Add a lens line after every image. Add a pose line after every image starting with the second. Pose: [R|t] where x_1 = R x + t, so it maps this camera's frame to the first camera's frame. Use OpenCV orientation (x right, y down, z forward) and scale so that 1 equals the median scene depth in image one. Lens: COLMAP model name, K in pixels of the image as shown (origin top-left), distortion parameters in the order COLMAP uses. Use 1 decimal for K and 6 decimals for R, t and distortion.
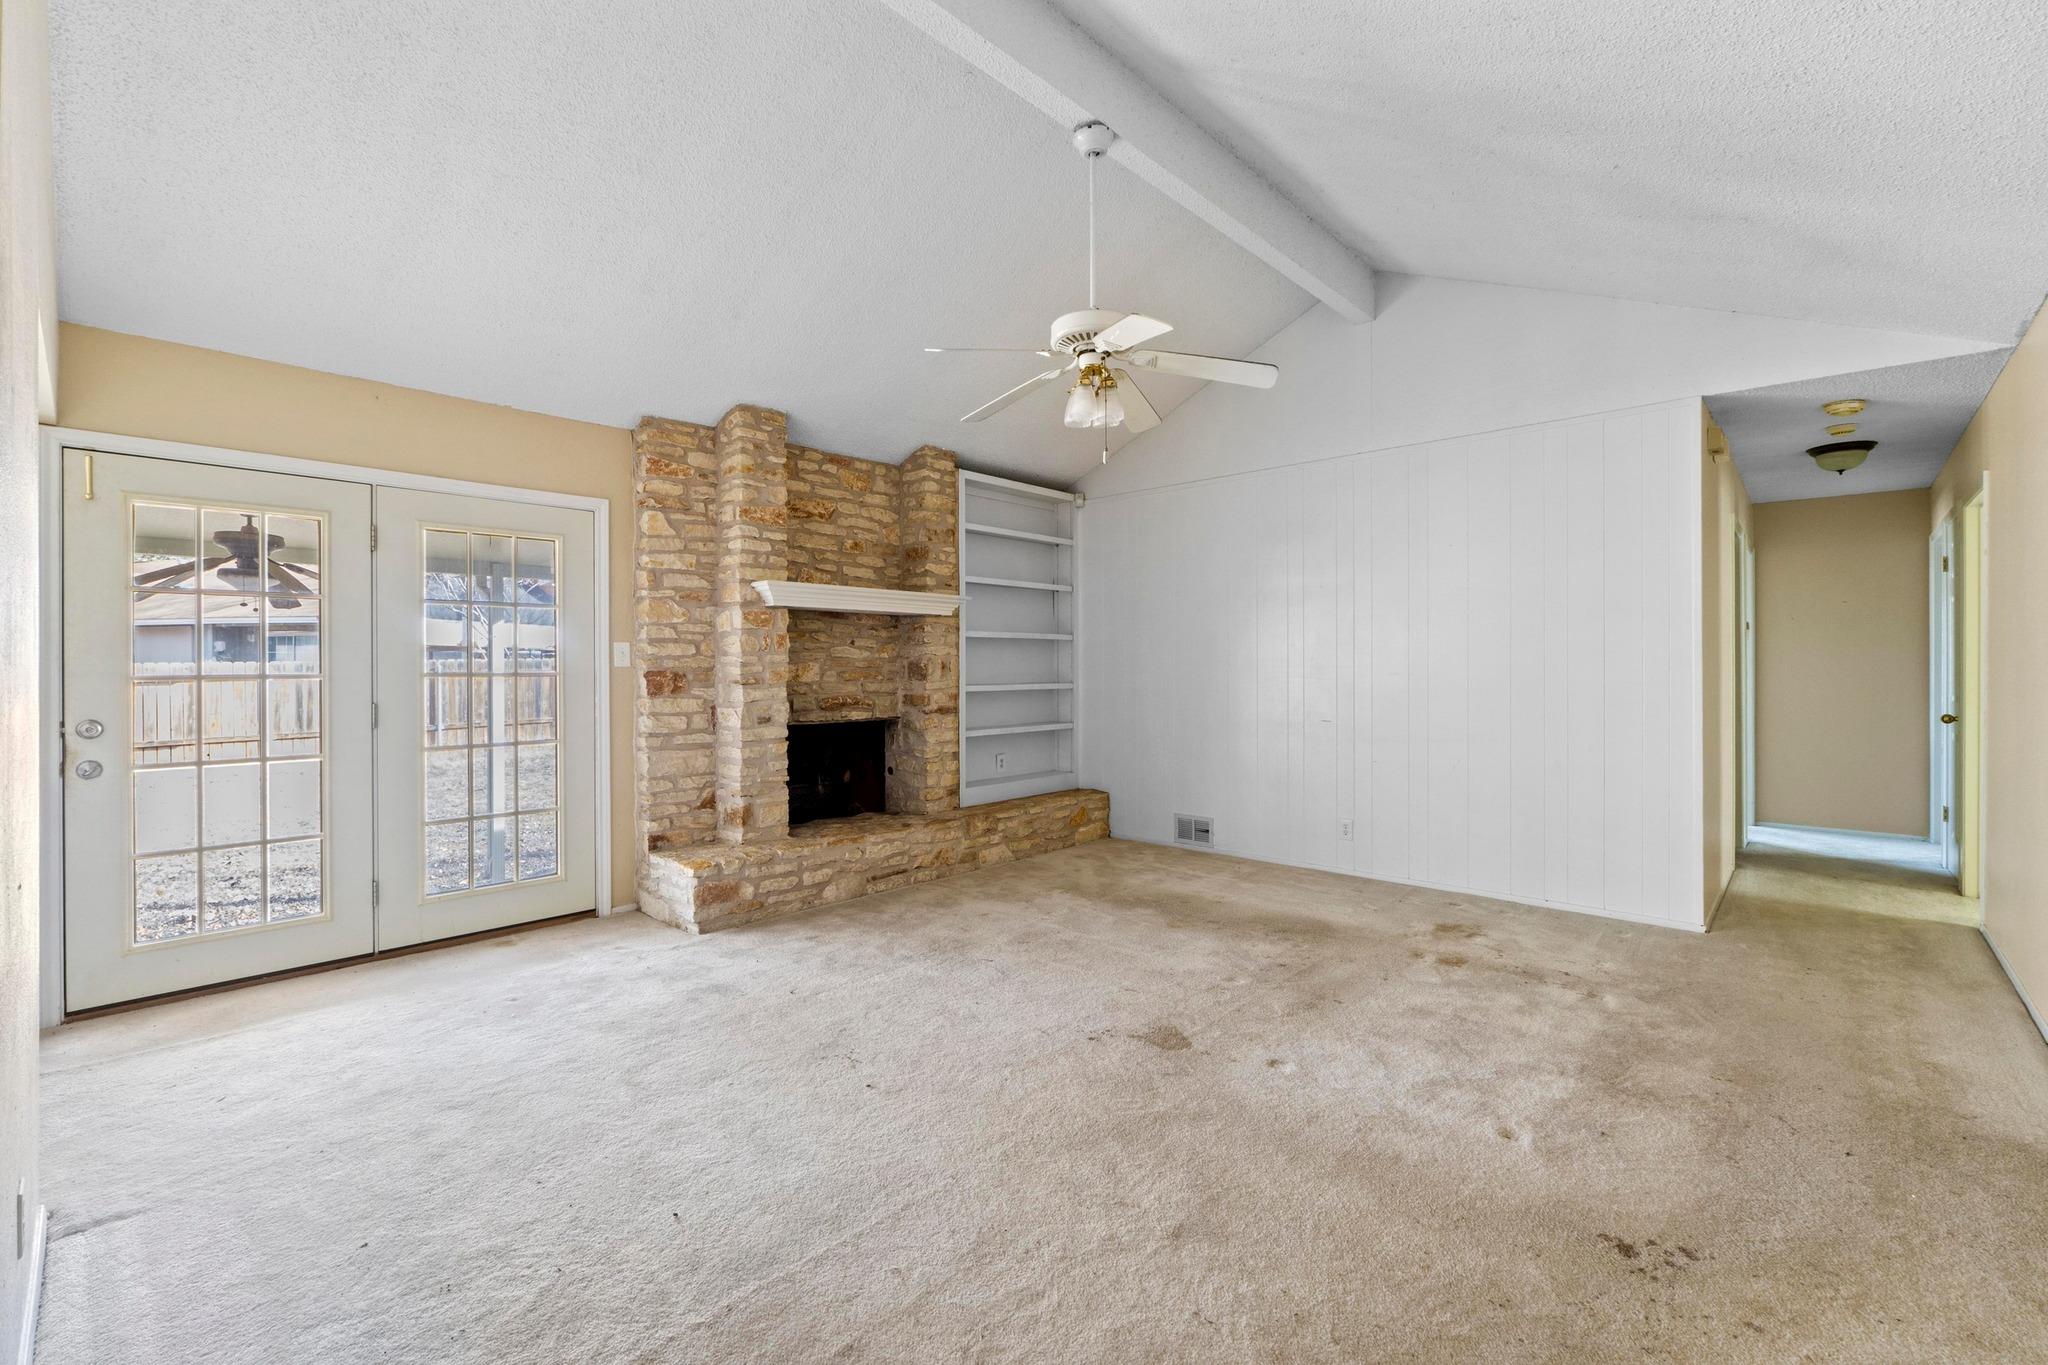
lens RADIAL K [[862.0, 0, 1025.6], [0, 862.0, 671.2], [0, 0, 1]] dist [-0.002367, -0.000351]
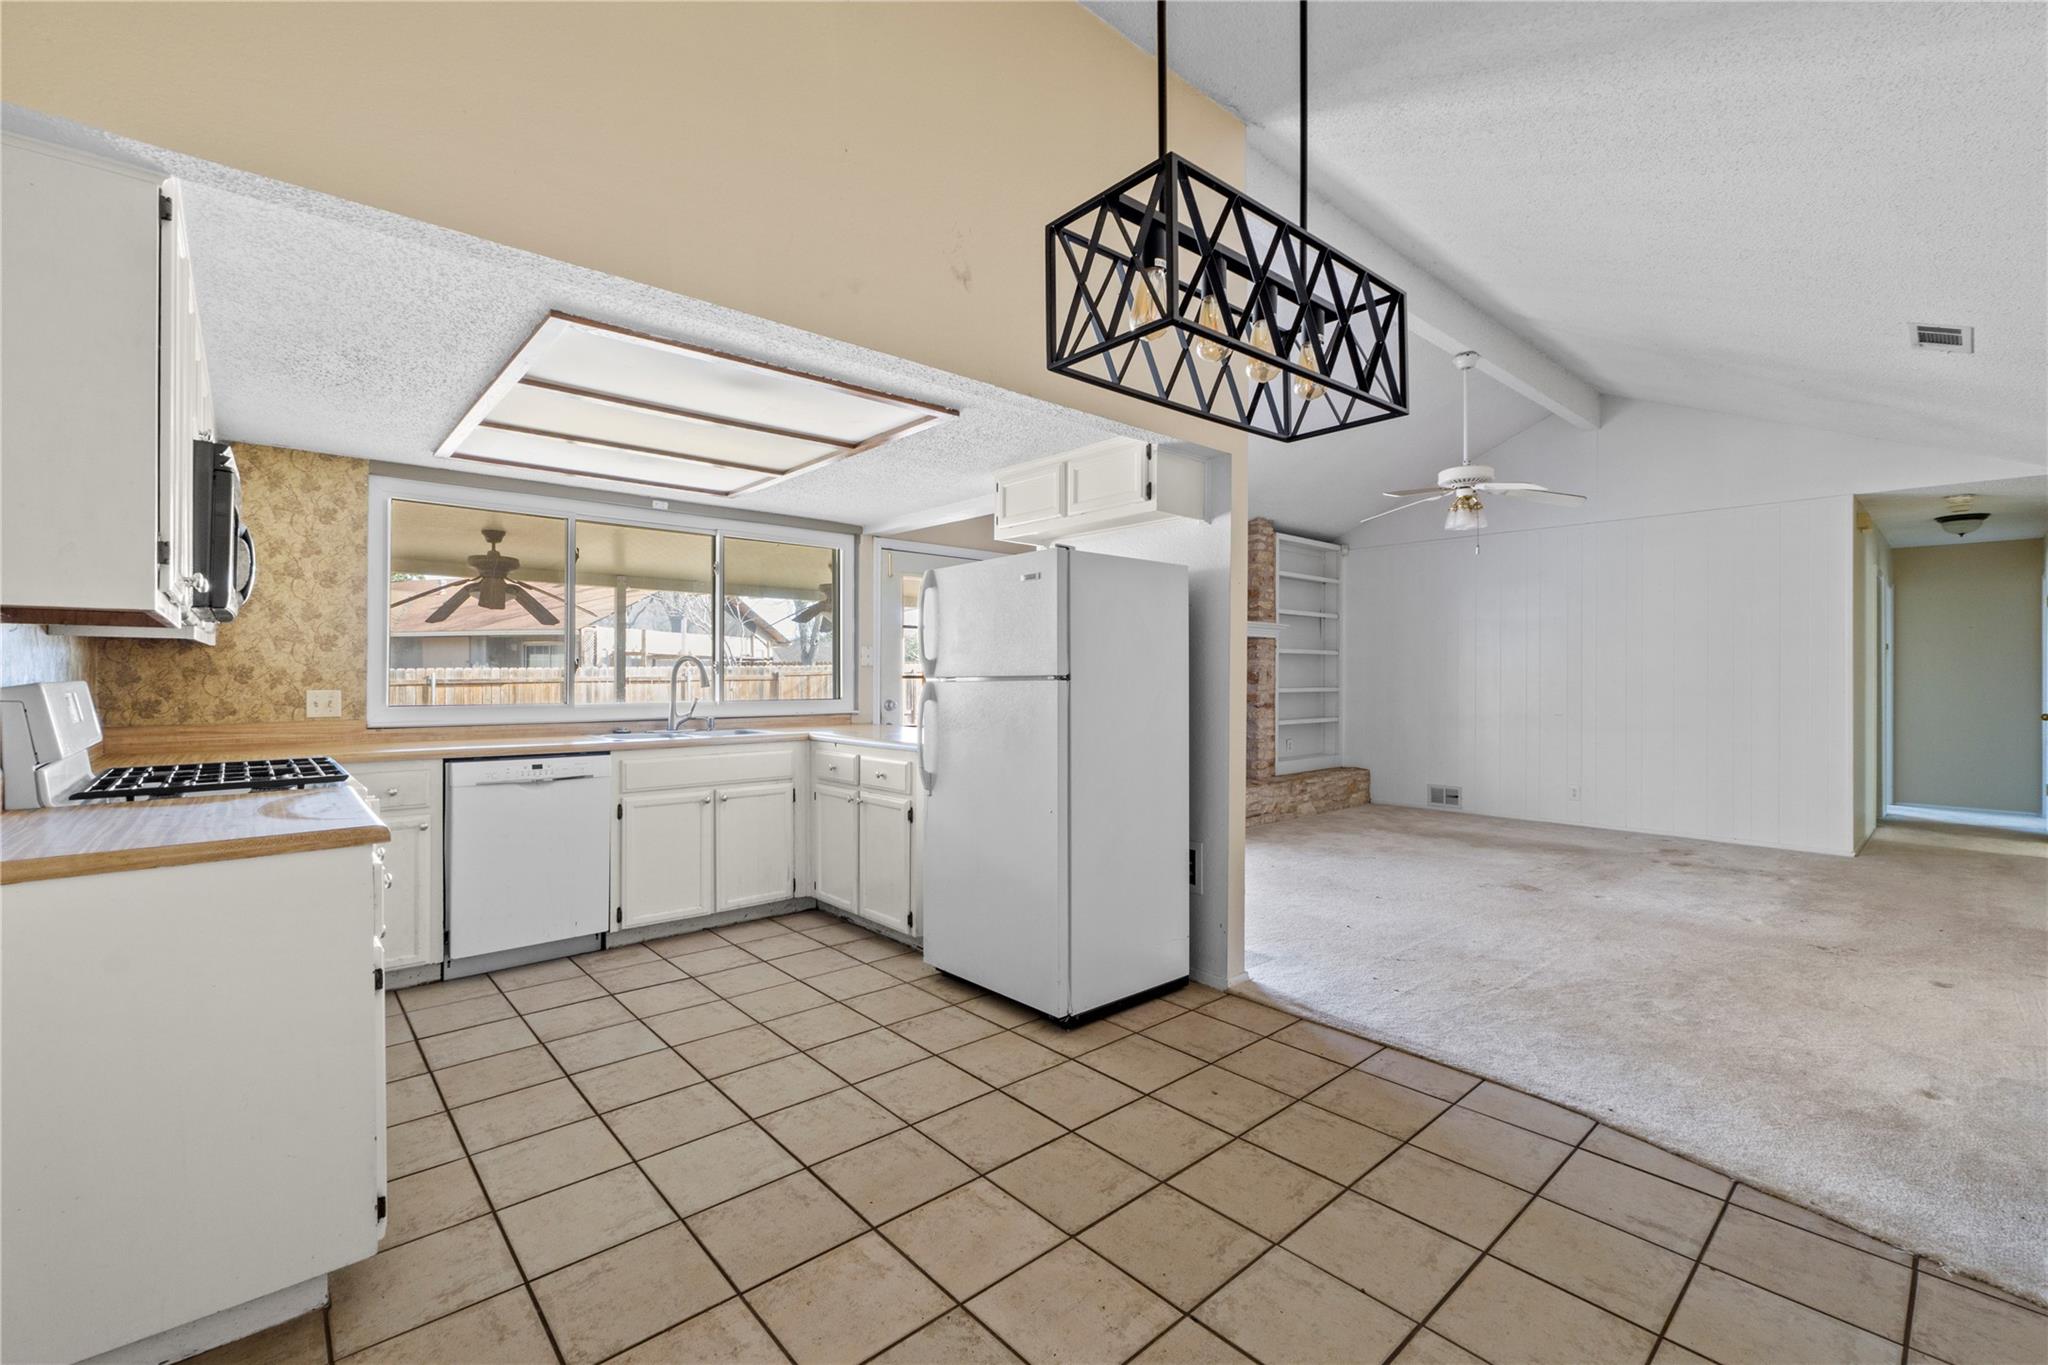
lens RADIAL K [[871.1, 0, 1022.9], [0, 871.1, 678.0], [0, 0, 1]] dist [-0.002047, -0.000078]
pose [[0.996327, 0.006569, -0.085376, -0.395075], [-0.006838, 0.999973, -0.002860, 0.008066], [0.085355, 0.003433, 0.996345, -0.475129]]
